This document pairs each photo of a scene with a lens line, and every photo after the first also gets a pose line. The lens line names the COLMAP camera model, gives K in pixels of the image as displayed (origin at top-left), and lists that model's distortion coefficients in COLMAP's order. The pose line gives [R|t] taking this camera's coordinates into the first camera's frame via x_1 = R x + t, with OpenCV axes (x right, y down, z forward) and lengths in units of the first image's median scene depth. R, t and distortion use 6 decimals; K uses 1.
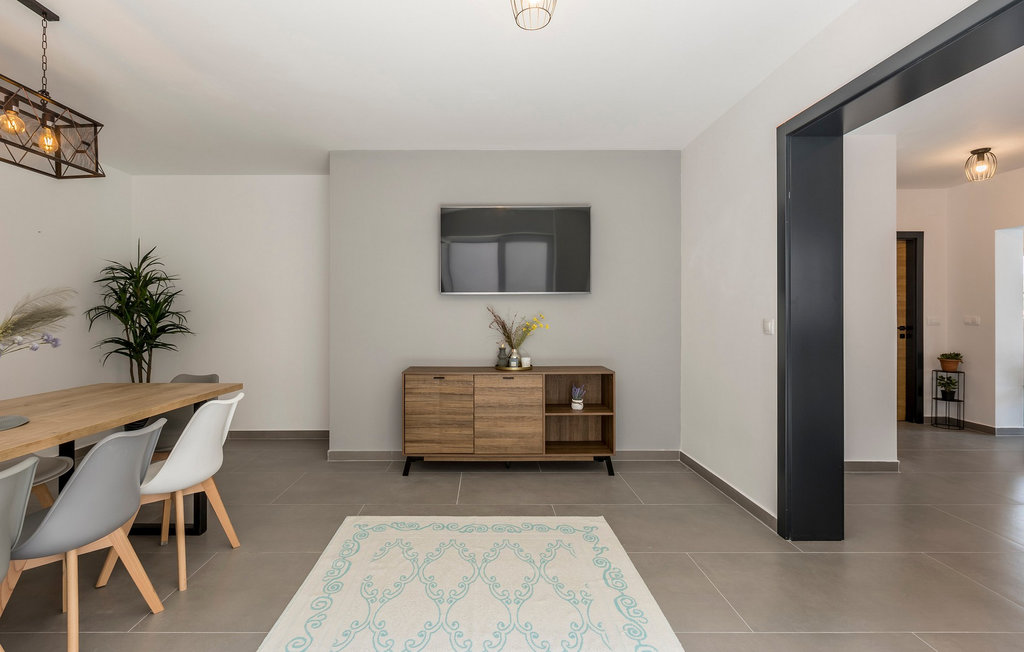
lens RADIAL K [[462.5, 0, 477.1], [0, 462.5, 316.1], [0, 0, 1]] dist [-0.000824, -0.000832]
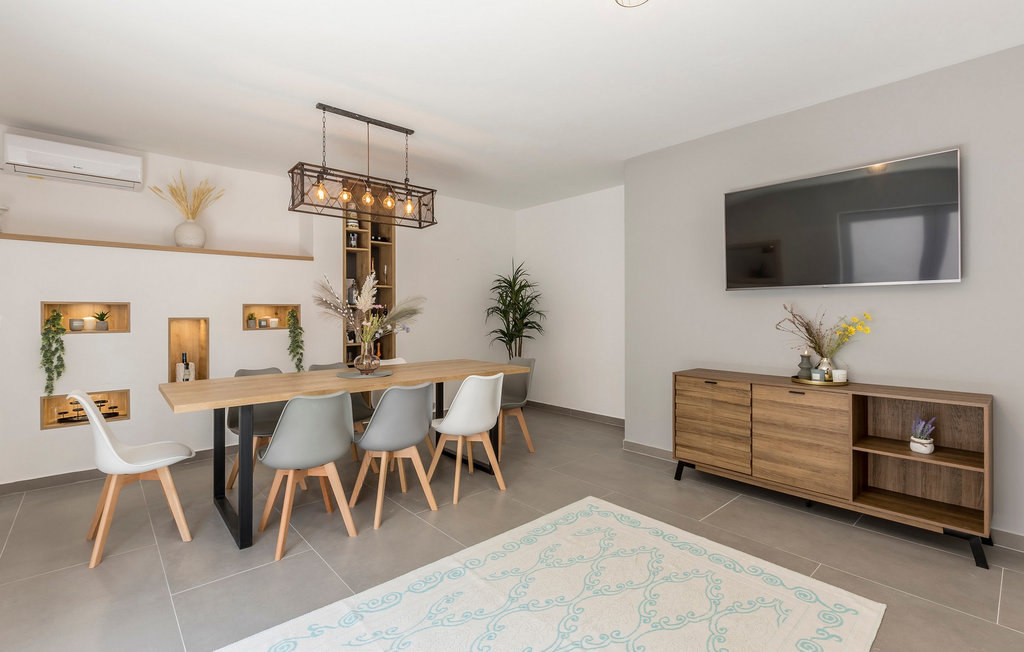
lens RADIAL K [[462.5, 0, 516.2], [0, 462.5, 315.4], [0, 0, 1]] dist [-0.000824, -0.000832]
pose [[0.669980, 0.005288, -0.742360, 0.335951], [-0.003342, 0.999986, 0.004107, -0.001509], [0.742372, -0.000270, 0.669988, 0.103282]]
